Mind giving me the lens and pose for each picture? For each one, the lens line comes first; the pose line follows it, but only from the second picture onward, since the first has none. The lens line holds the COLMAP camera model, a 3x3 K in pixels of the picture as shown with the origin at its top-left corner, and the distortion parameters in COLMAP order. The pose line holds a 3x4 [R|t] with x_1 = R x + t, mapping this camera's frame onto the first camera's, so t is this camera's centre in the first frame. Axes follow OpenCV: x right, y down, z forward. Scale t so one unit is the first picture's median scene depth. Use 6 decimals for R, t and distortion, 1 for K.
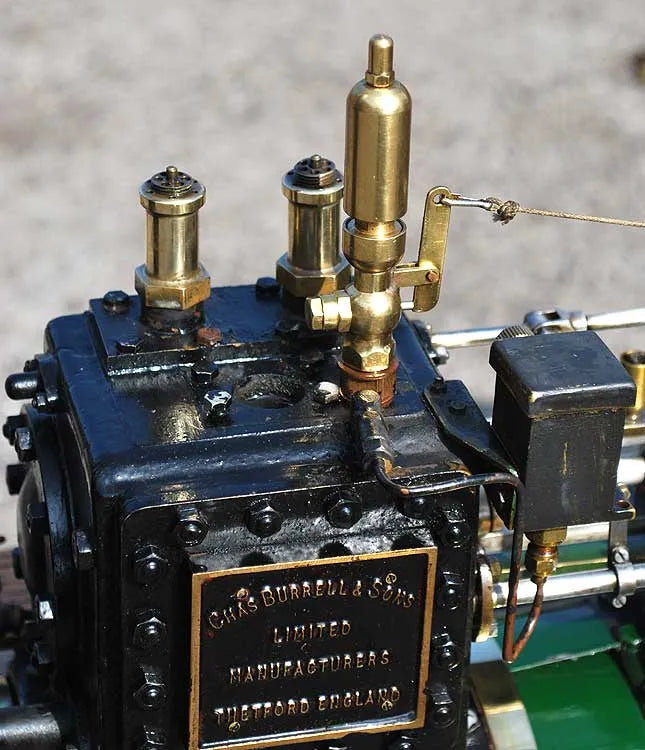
lens RADIAL K [[2405.8, 0, 322.0], [0, 2405.8, 341.7], [0, 0, 1]] dist [0.078235, 0.376625]
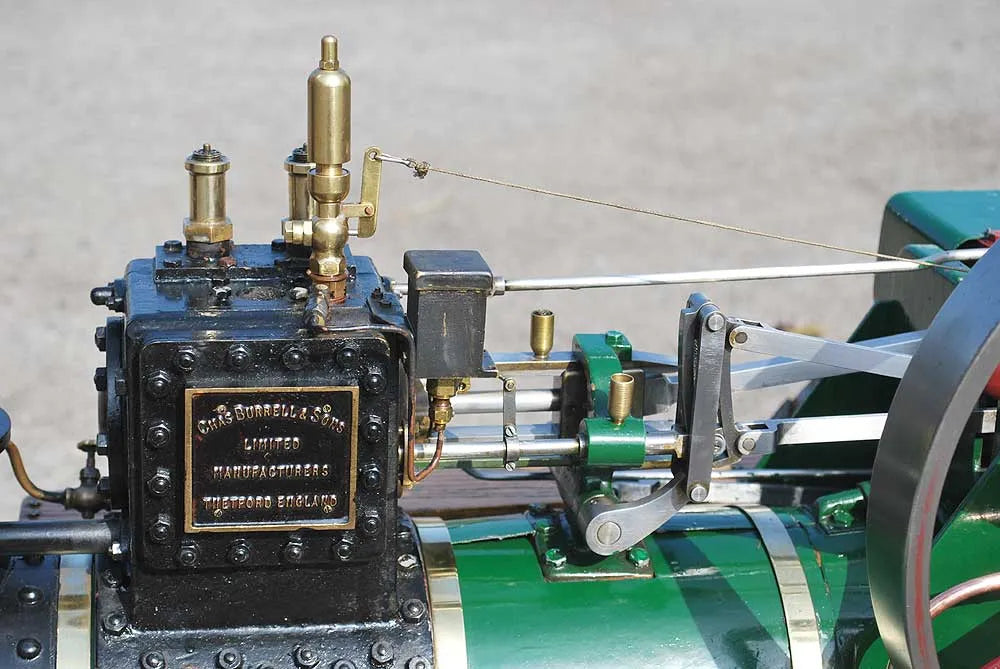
lens RADIAL K [[2228.9, 0, 500.0], [0, 2228.9, 334.5], [0, 0, 1]] dist [0.068745, -0.077363]
pose [[0.997204, 0.035817, -0.065589, 0.217935], [-0.046320, 0.984978, -0.166354, 0.271511], [0.058645, 0.168926, 0.983882, -0.327131]]
